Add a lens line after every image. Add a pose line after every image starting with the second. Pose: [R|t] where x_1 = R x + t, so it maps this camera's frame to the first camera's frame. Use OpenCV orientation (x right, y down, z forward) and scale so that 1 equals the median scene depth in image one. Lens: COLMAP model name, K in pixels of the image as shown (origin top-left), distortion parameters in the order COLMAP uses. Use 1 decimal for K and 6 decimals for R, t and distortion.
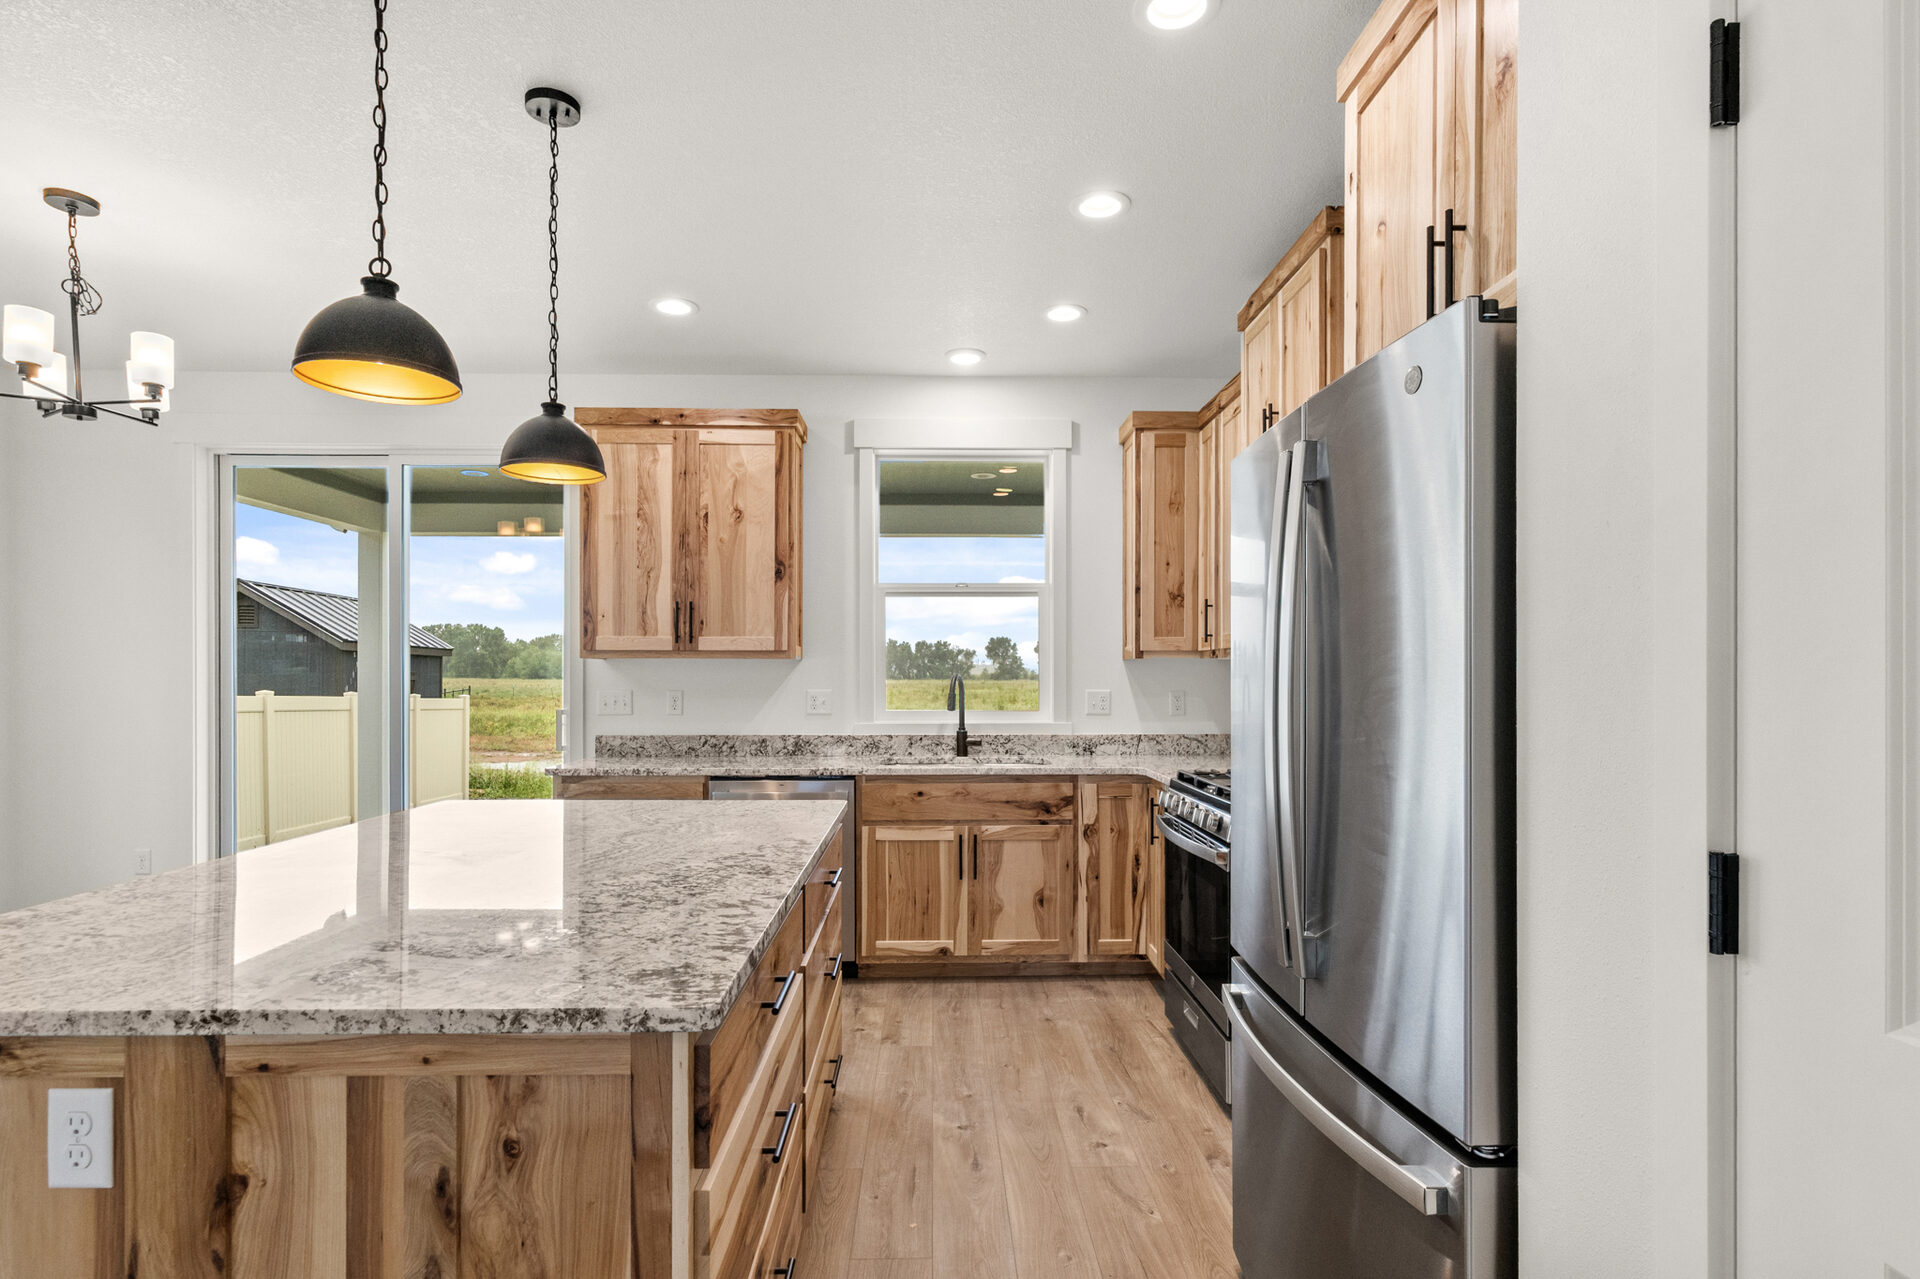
lens RADIAL K [[955.1, 0, 956.4], [0, 955.1, 676.9], [0, 0, 1]] dist [-0.005986, 0.002145]
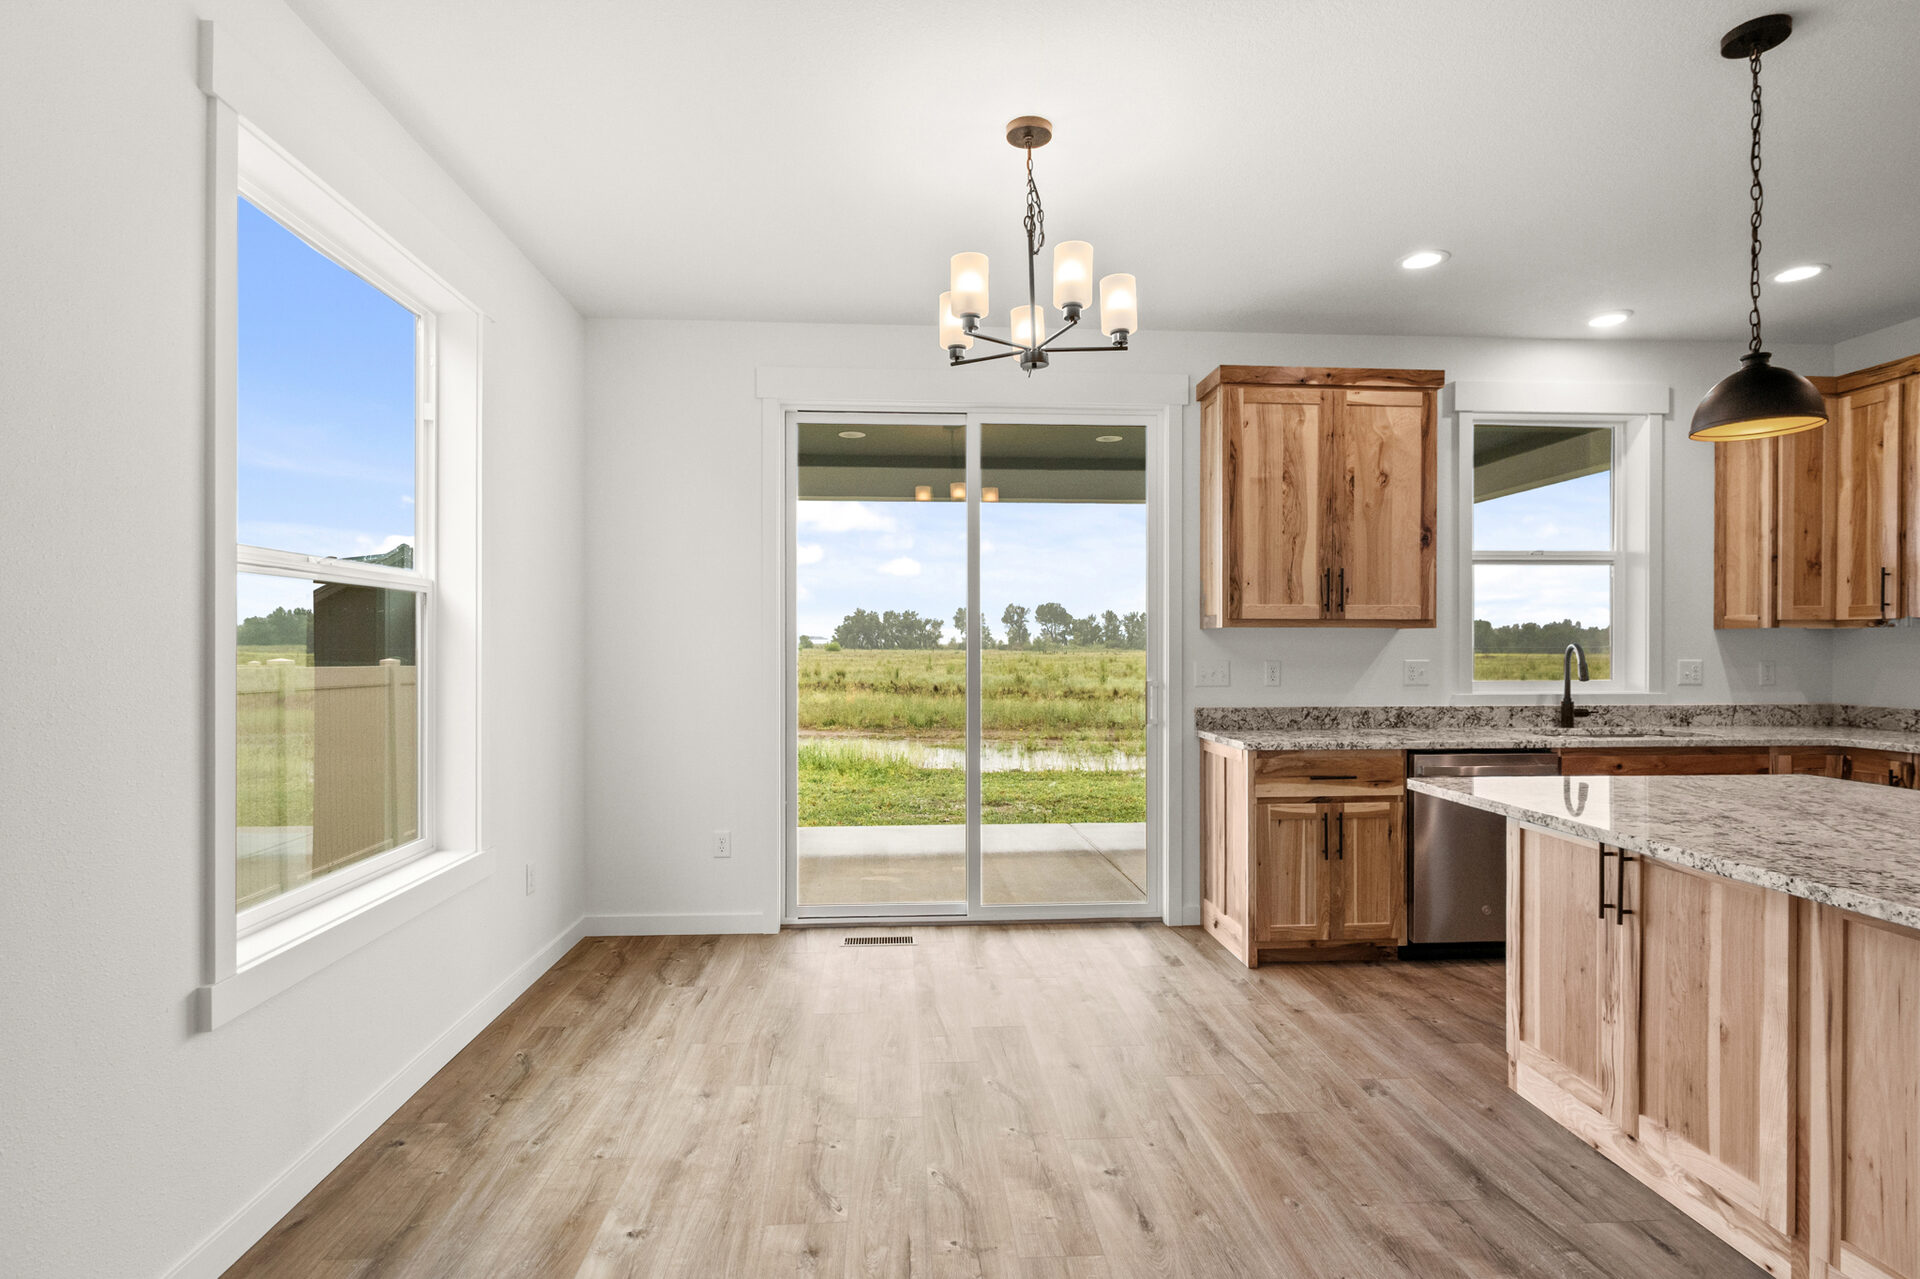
lens RADIAL K [[954.6, 0, 955.1], [0, 954.6, 650.5], [0, 0, 1]] dist [0.002571, 0.001410]
pose [[0.999115, -0.000501, 0.042064, -0.704310], [0.000337, 0.999992, 0.003908, 0.000065], [-0.042065, -0.003890, 0.999107, 0.051344]]
